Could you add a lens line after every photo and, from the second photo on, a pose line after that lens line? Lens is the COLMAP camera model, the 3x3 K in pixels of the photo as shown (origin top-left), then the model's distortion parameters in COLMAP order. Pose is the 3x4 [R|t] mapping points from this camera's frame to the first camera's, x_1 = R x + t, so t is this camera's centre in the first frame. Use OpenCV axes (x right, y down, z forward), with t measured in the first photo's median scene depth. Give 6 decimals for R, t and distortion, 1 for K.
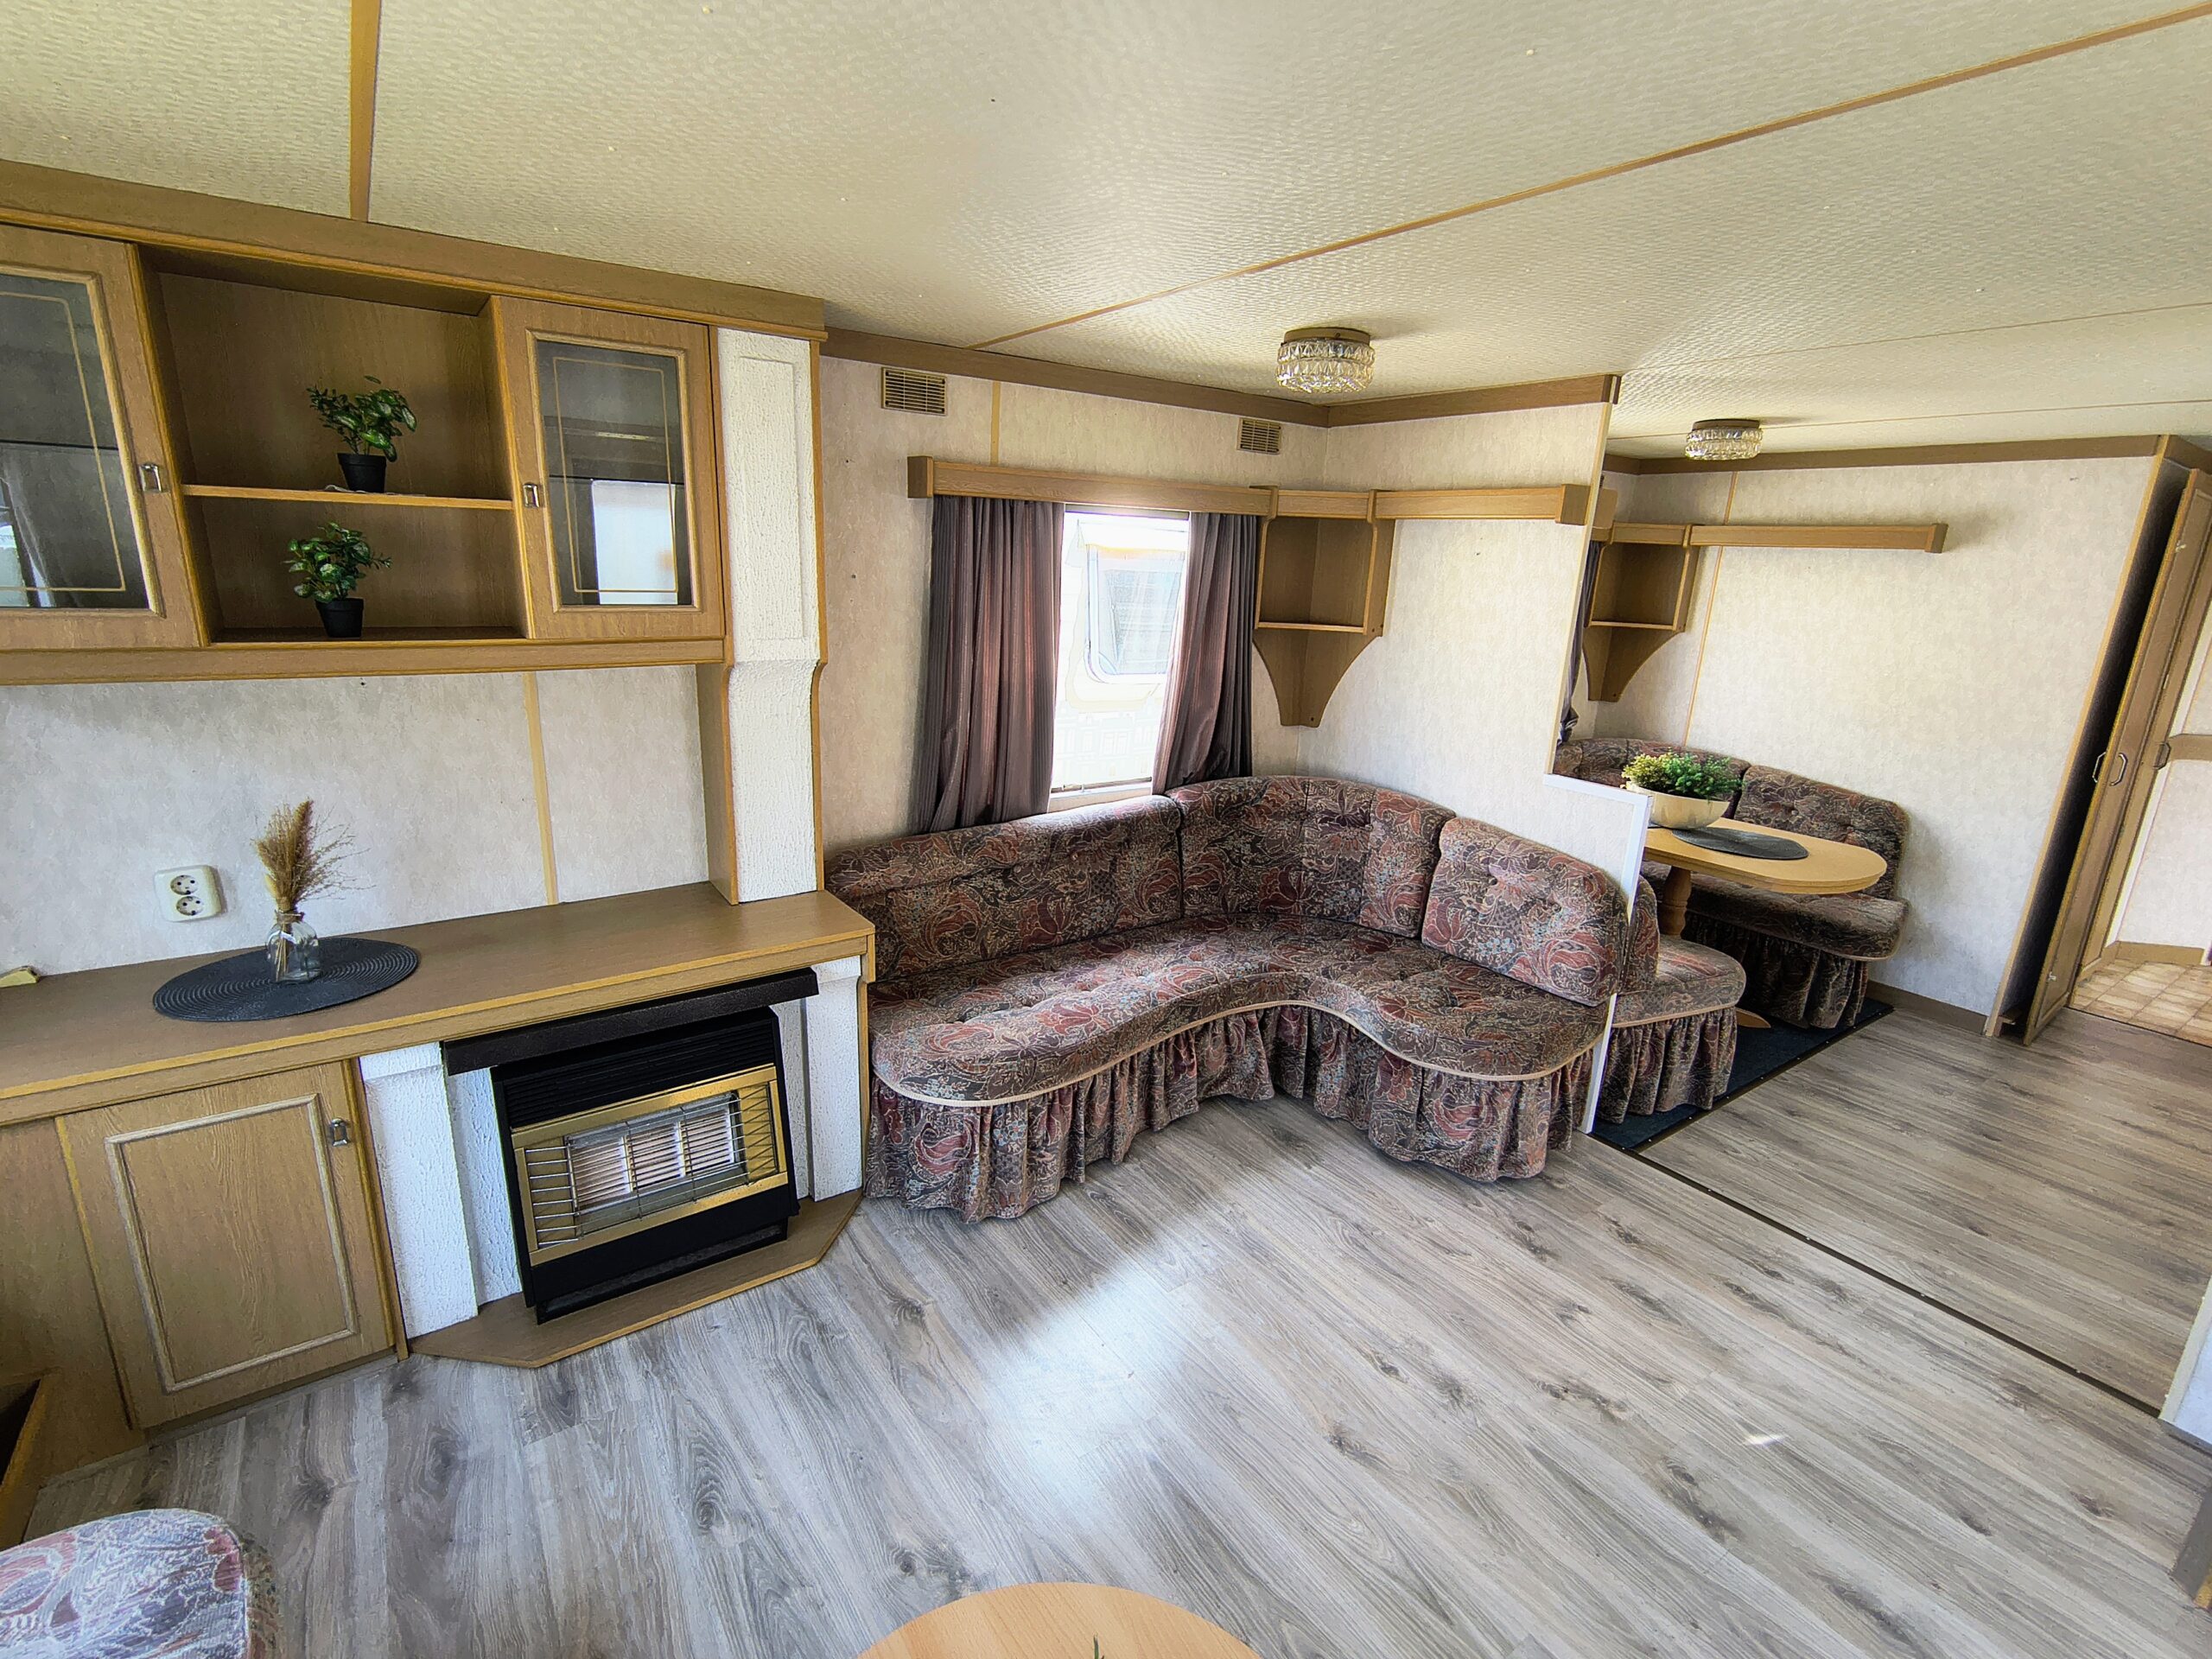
lens RADIAL K [[1031.0, 0, 1110.4], [0, 1031.0, 834.2], [0, 0, 1]] dist [-0.004598, 0.003232]
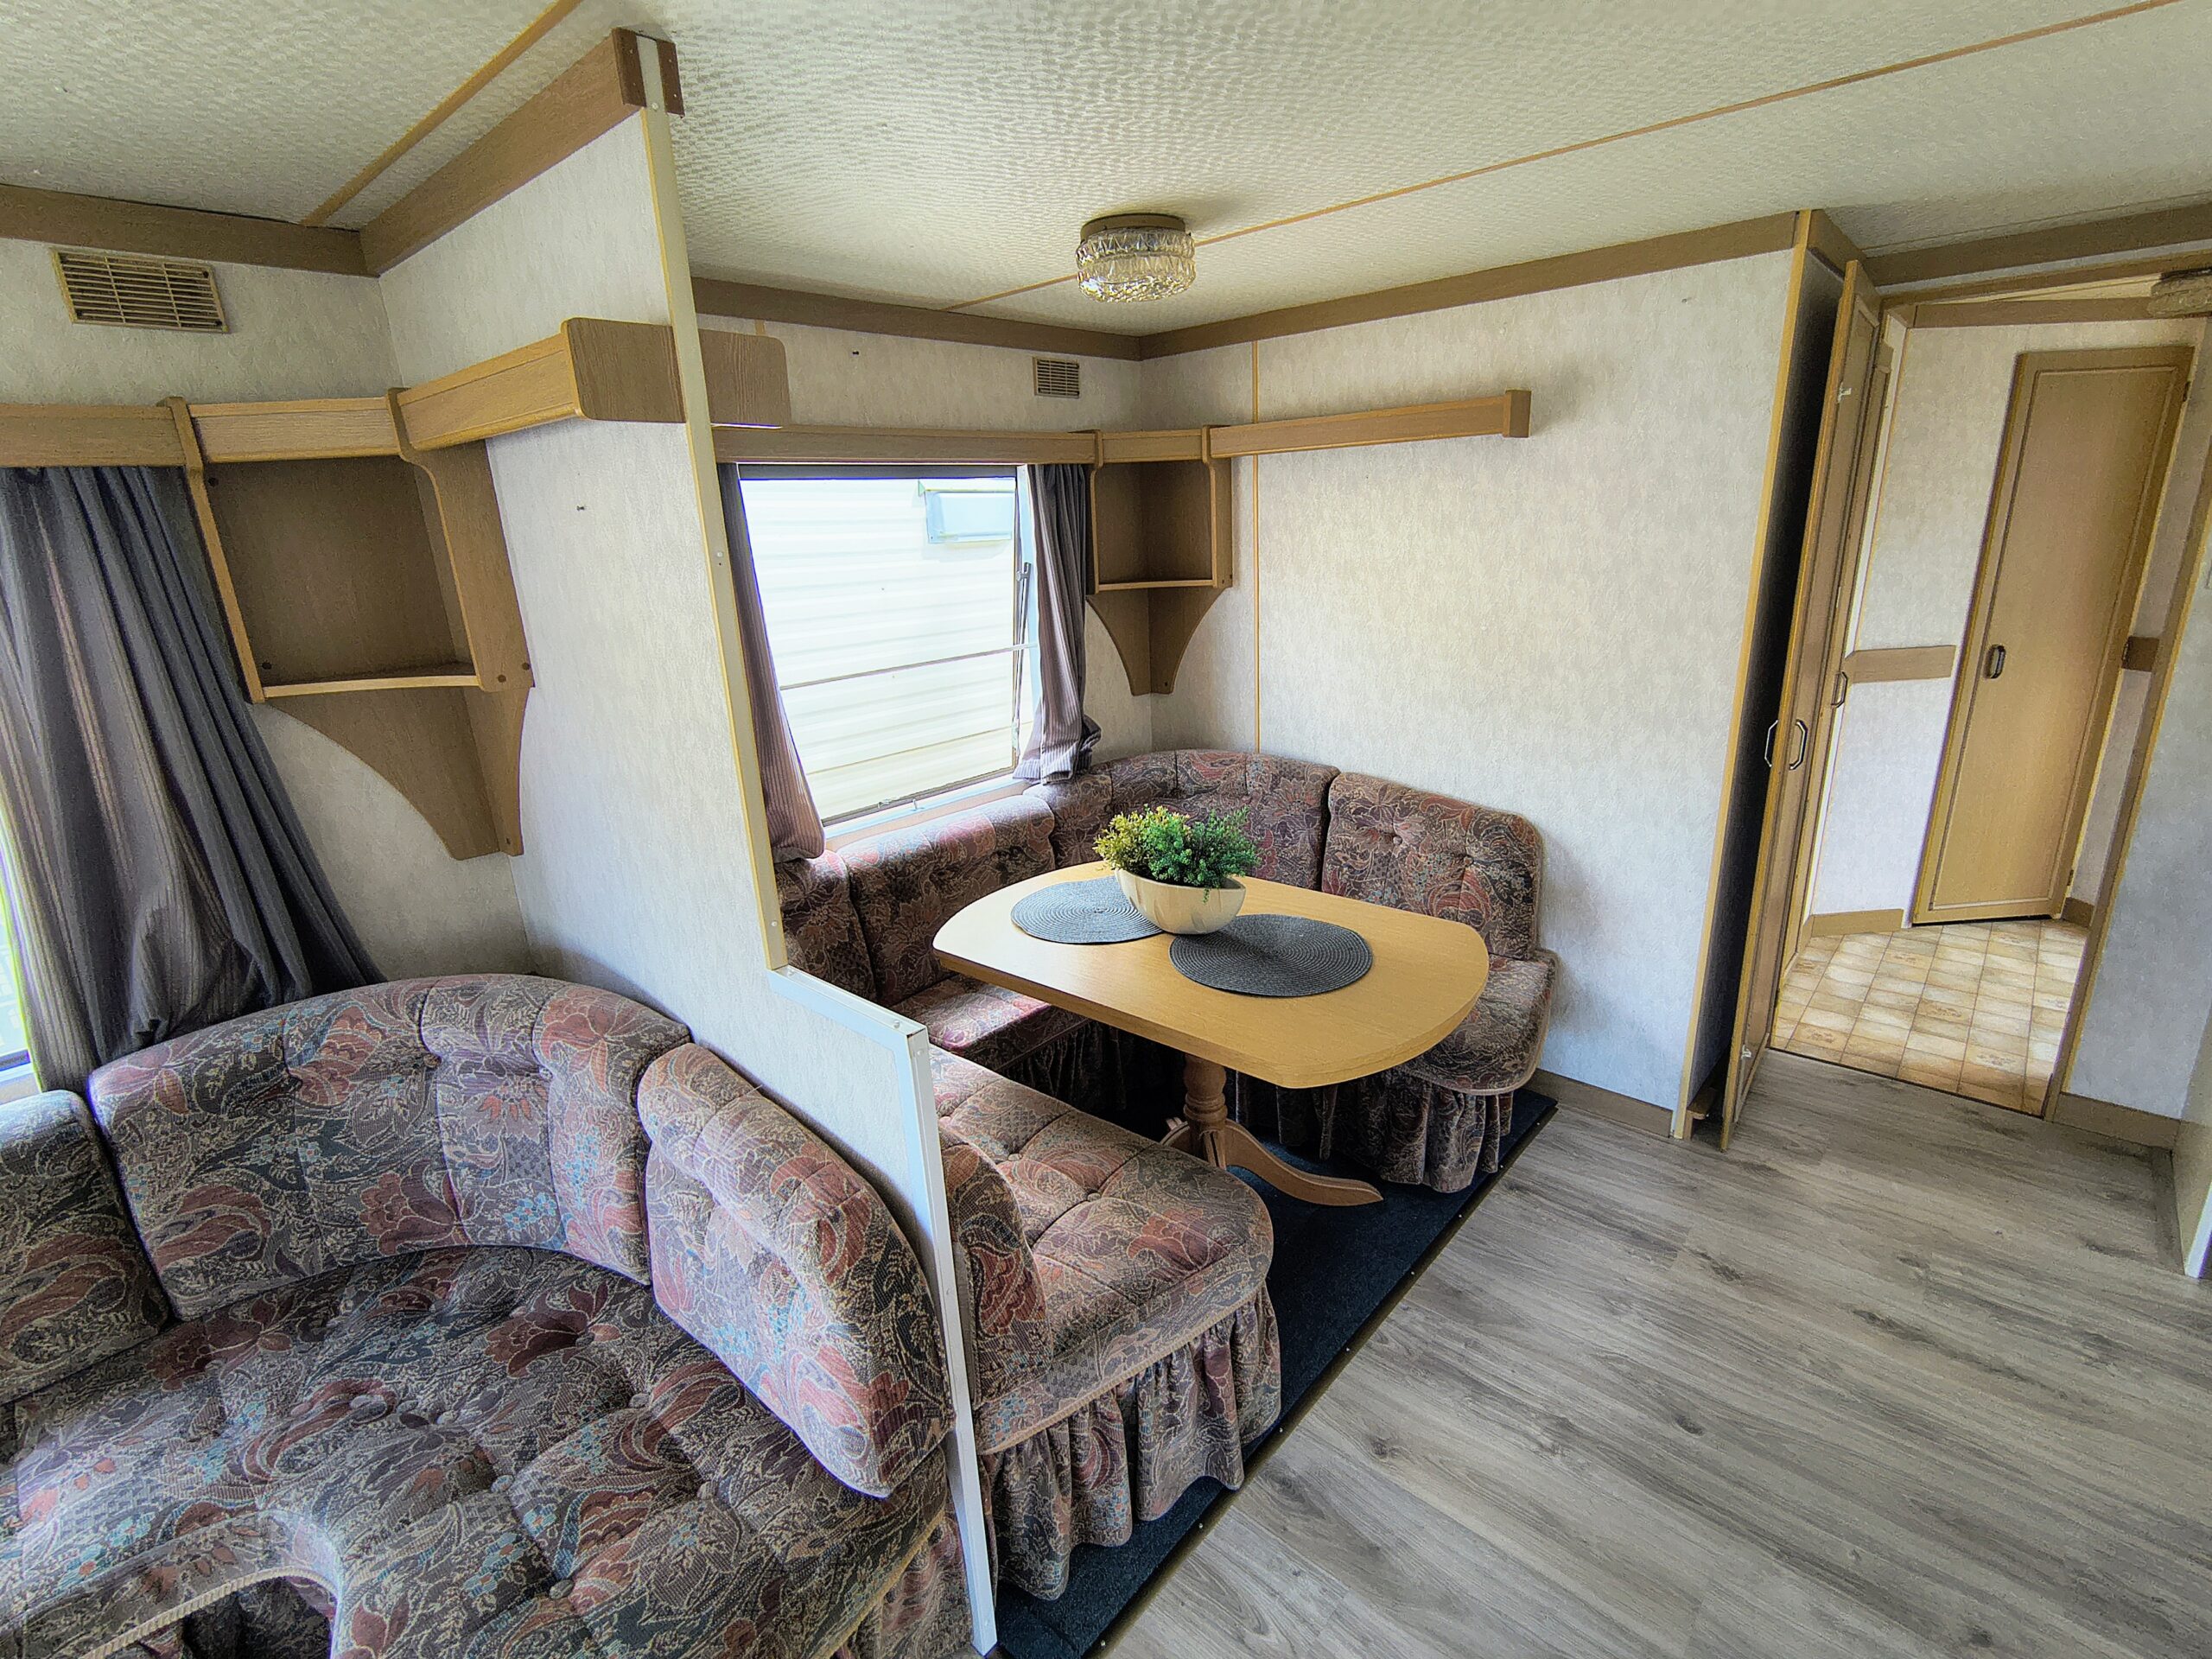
lens RADIAL K [[1031.0, 0, 1112.1], [0, 1031.0, 834.4], [0, 0, 1]] dist [-0.004598, 0.003232]
pose [[0.970746, -0.150185, 0.187342, 0.488212], [0.143134, 0.988404, 0.050690, -0.118857], [-0.192783, -0.022392, 0.980986, 0.505922]]
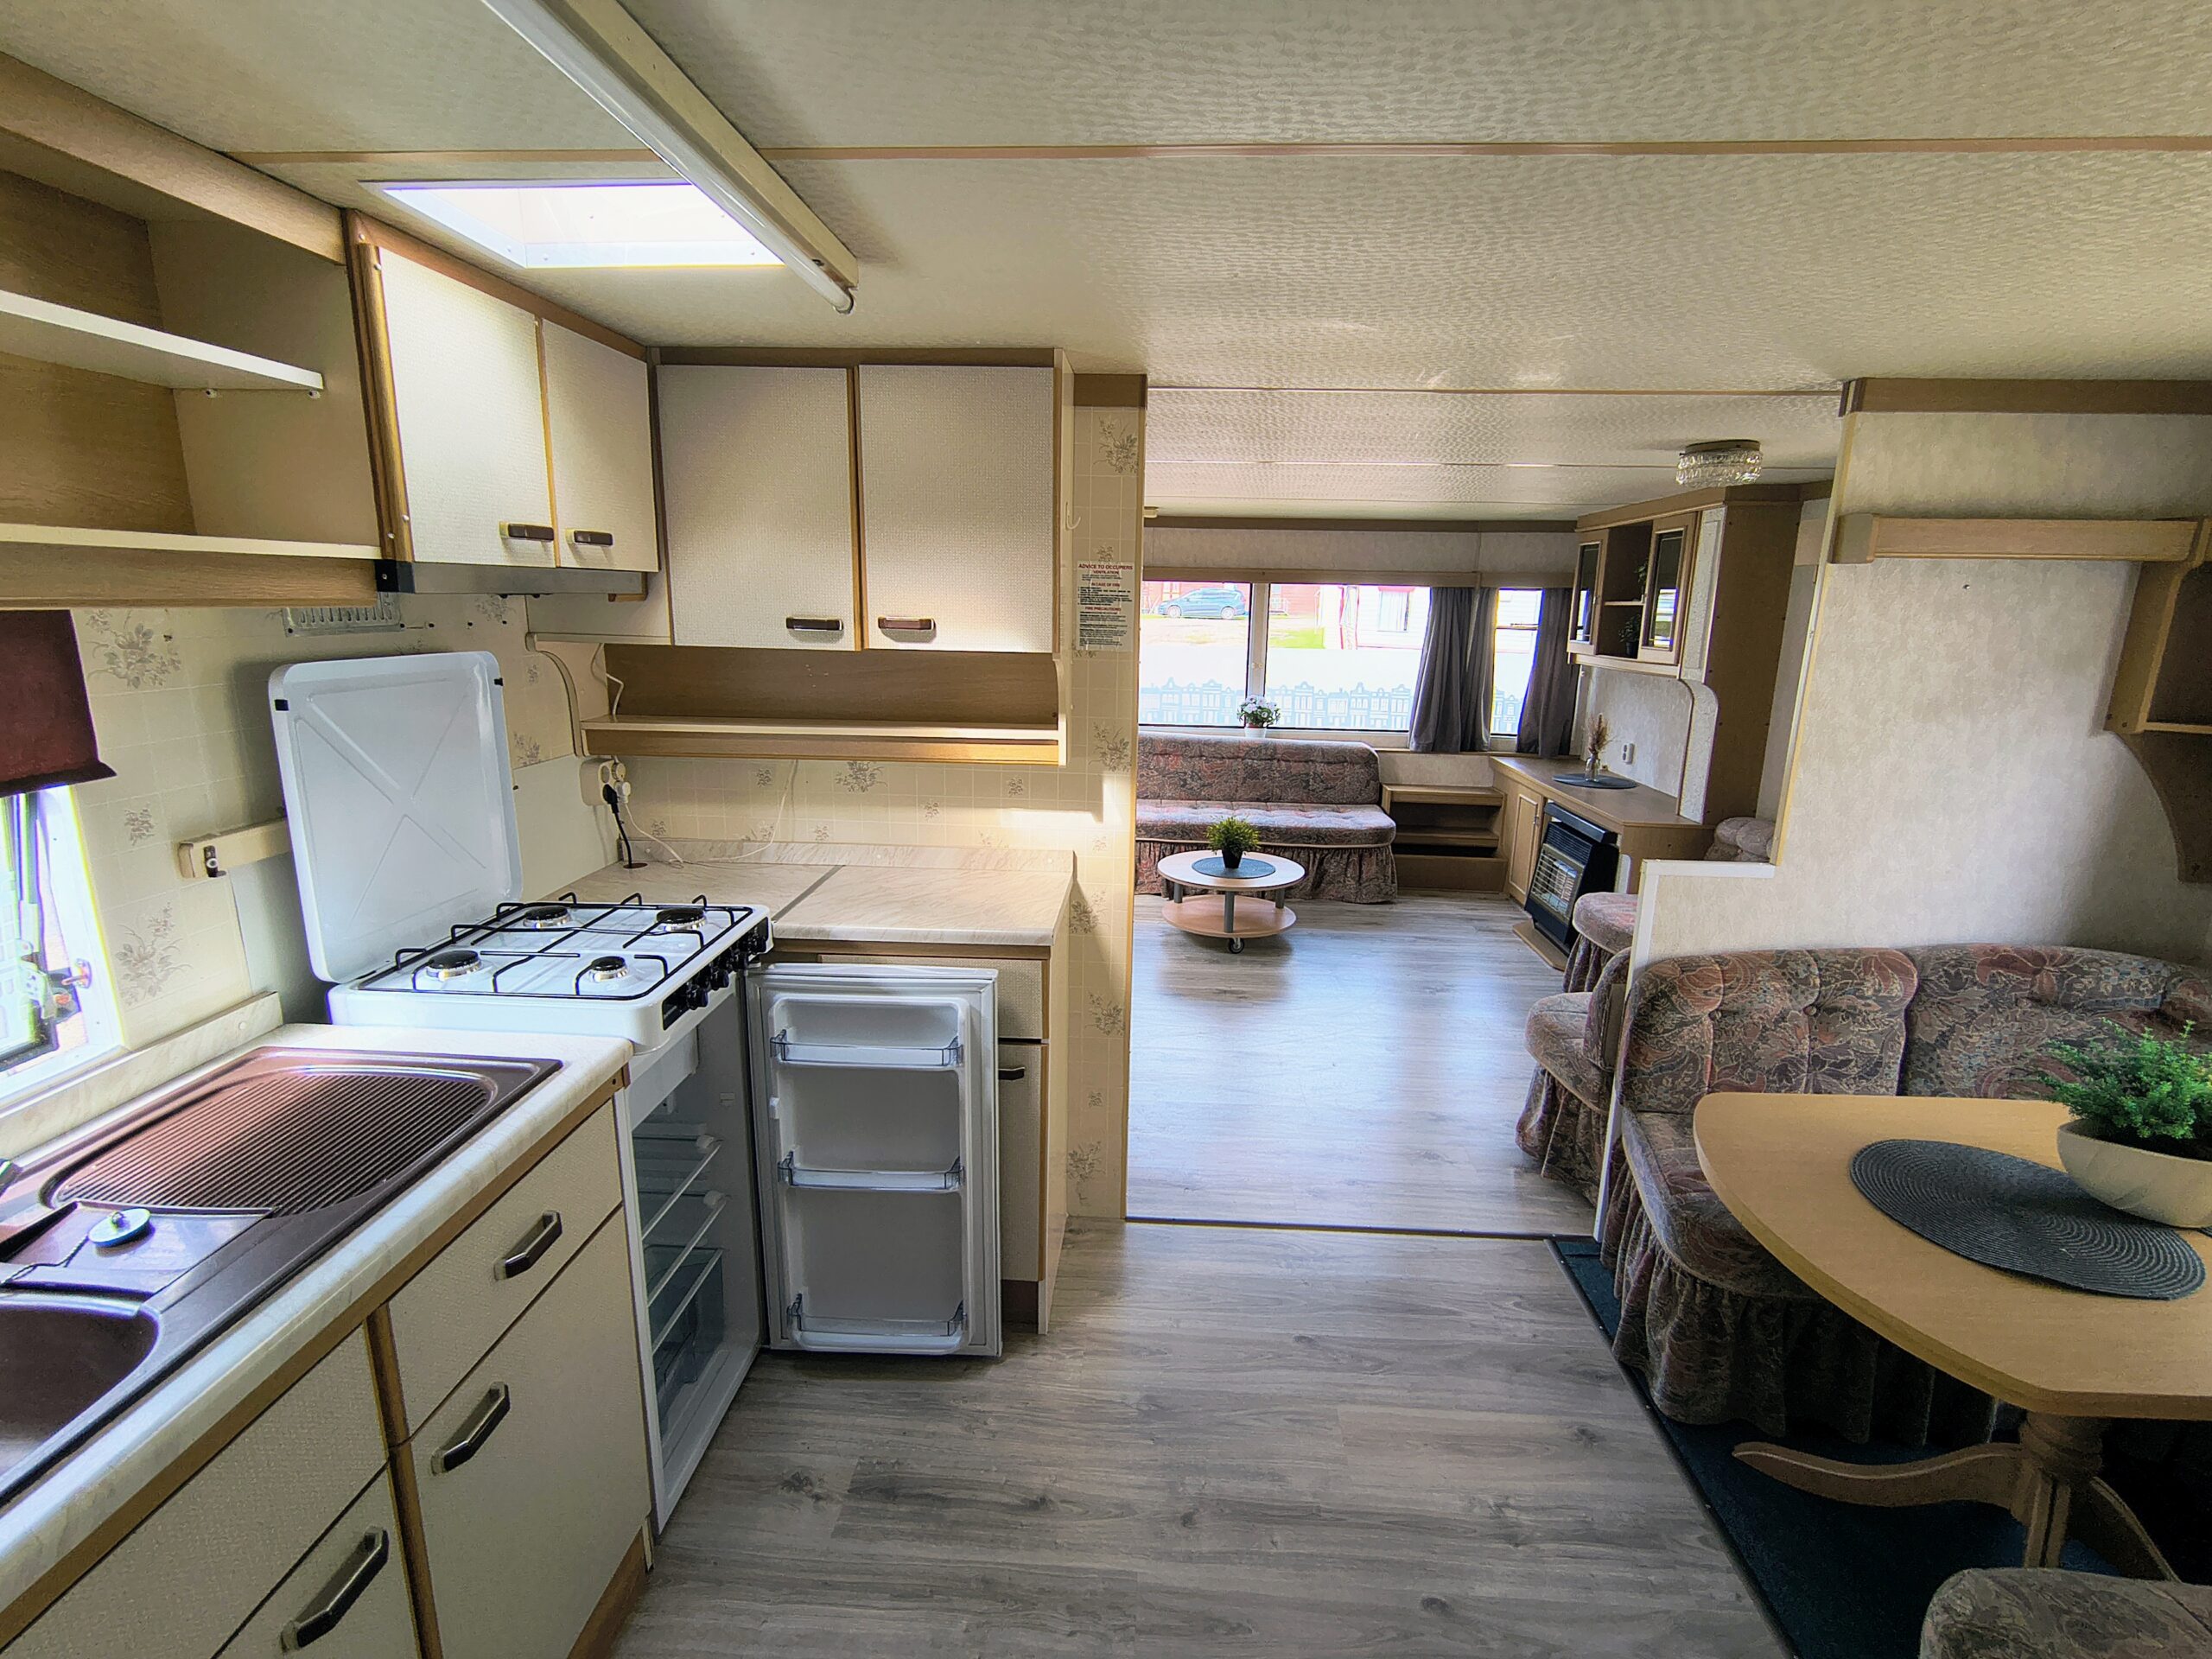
lens RADIAL K [[1031.0, 0, 1110.6], [0, 1031.0, 830.5], [0, 0, 1]] dist [-0.004598, 0.003232]
pose [[-0.620237, 0.122178, -0.774841, 1.367393], [-0.247708, 0.906743, 0.341259, -0.228731], [0.744276, 0.403596, -0.532131, 1.018753]]
